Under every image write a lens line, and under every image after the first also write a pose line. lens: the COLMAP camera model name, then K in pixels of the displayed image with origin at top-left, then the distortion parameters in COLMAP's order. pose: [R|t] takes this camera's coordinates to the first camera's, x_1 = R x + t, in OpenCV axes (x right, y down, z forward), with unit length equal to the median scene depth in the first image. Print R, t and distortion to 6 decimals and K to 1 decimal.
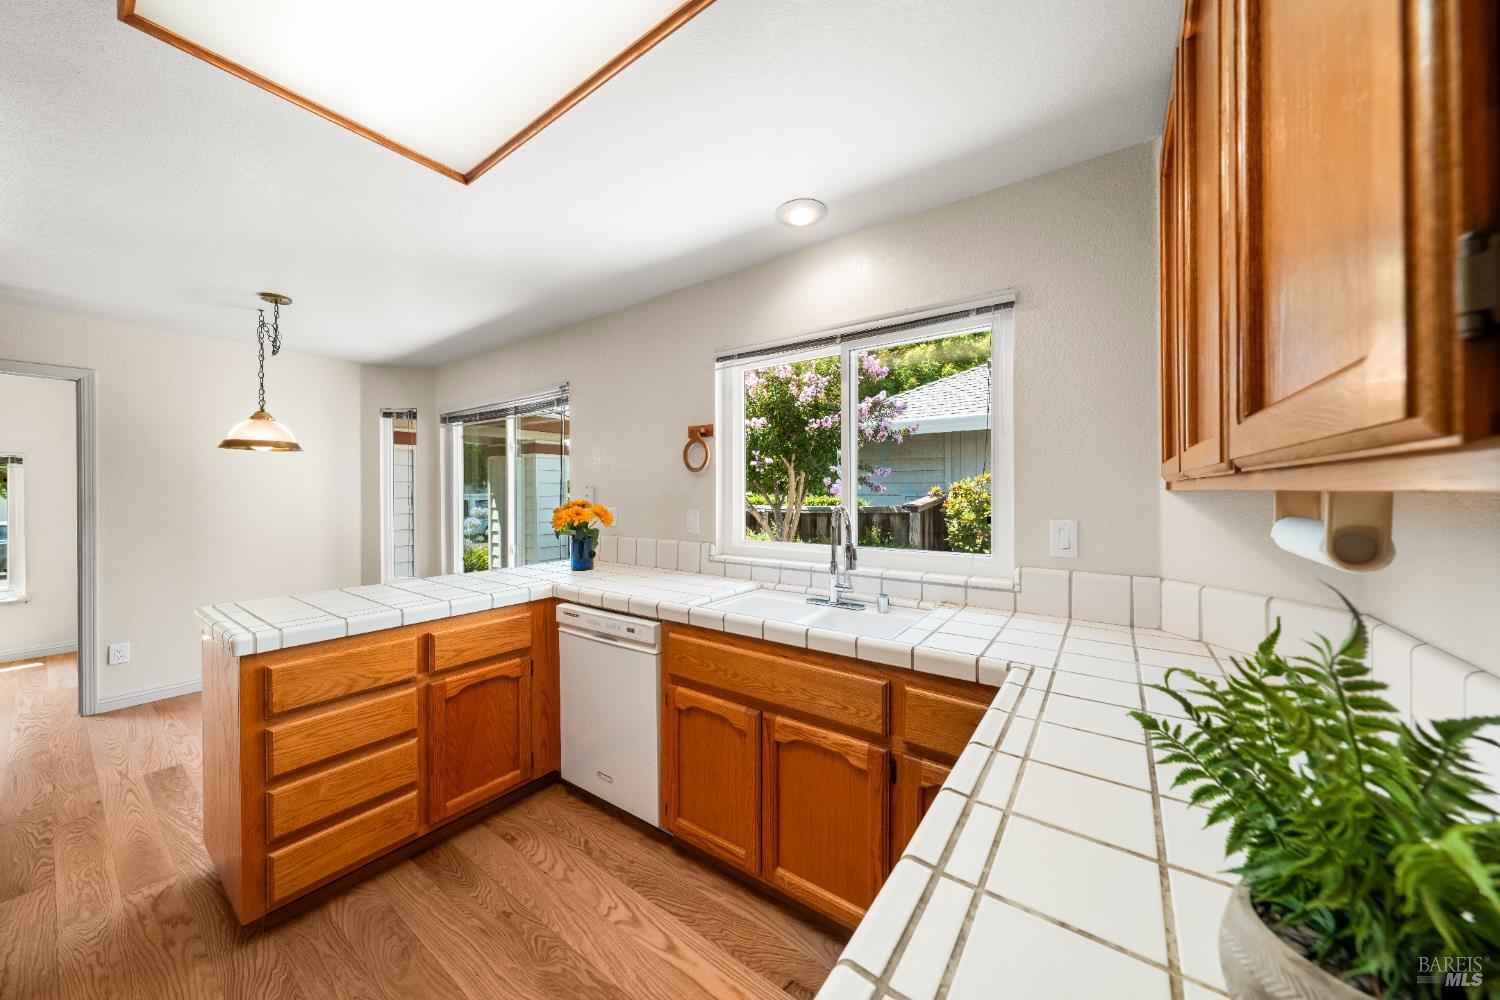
lens RADIAL K [[505.3, 0, 754.0], [0, 505.3, 493.1], [0, 0, 1]] dist [-0.000164, -0.000085]
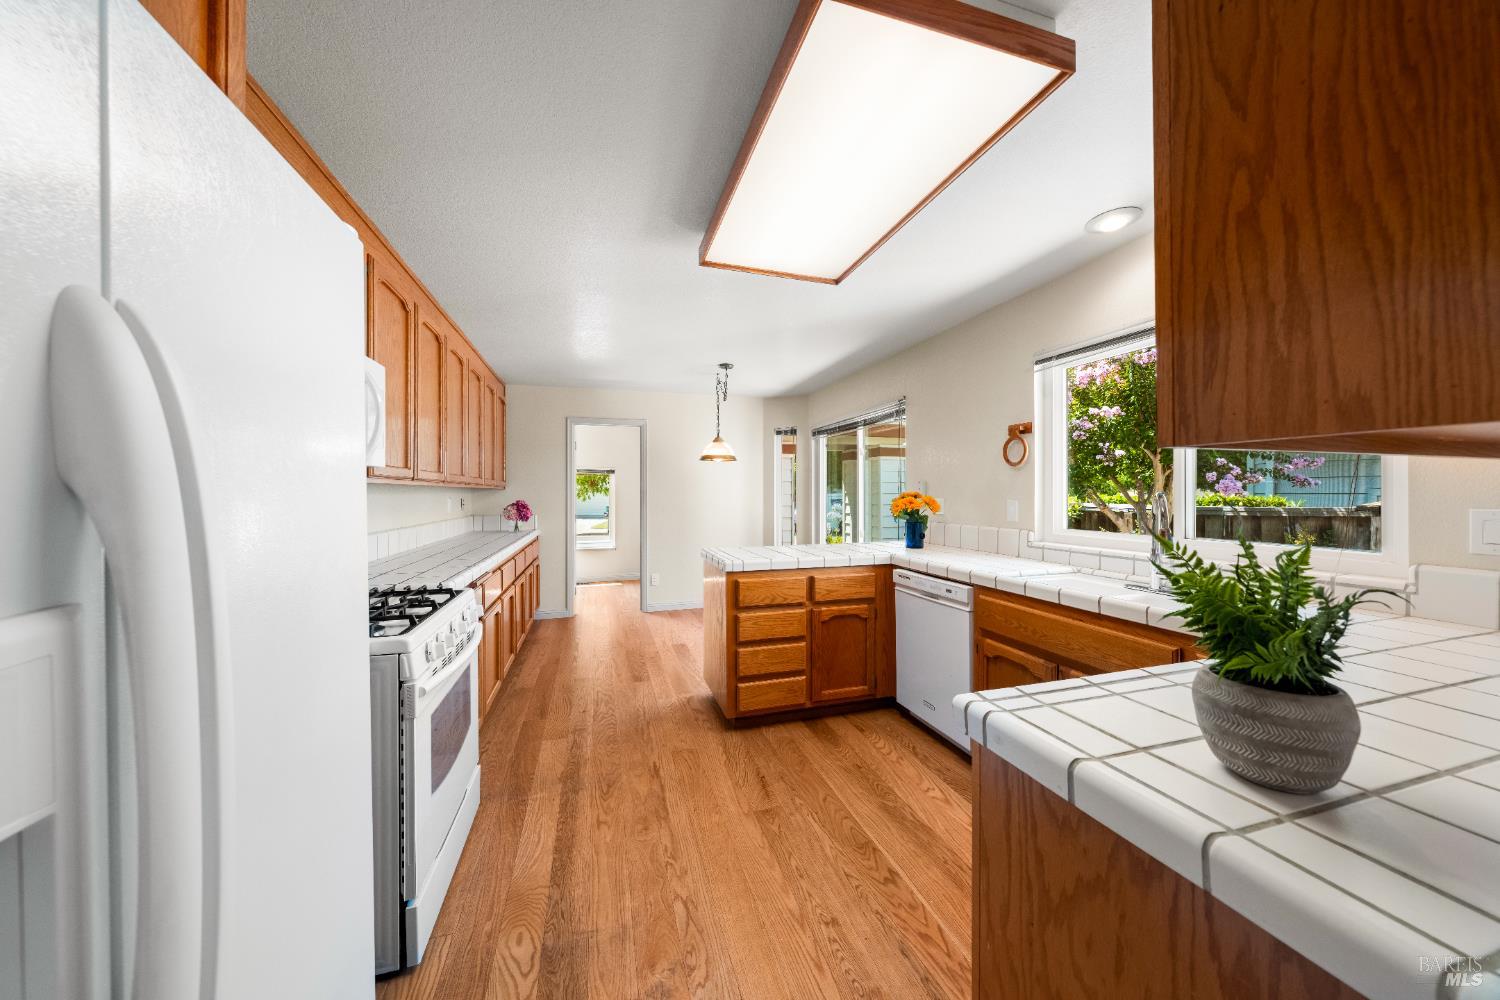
lens RADIAL K [[505.3, 0, 754.0], [0, 505.3, 493.1], [0, 0, 1]] dist [-0.000164, -0.000085]
pose [[0.793739, 0.001947, -0.608255, 0.120143], [-0.003791, 0.999991, -0.001746, 0.024932], [0.608247, 0.003692, 0.793739, -0.264721]]
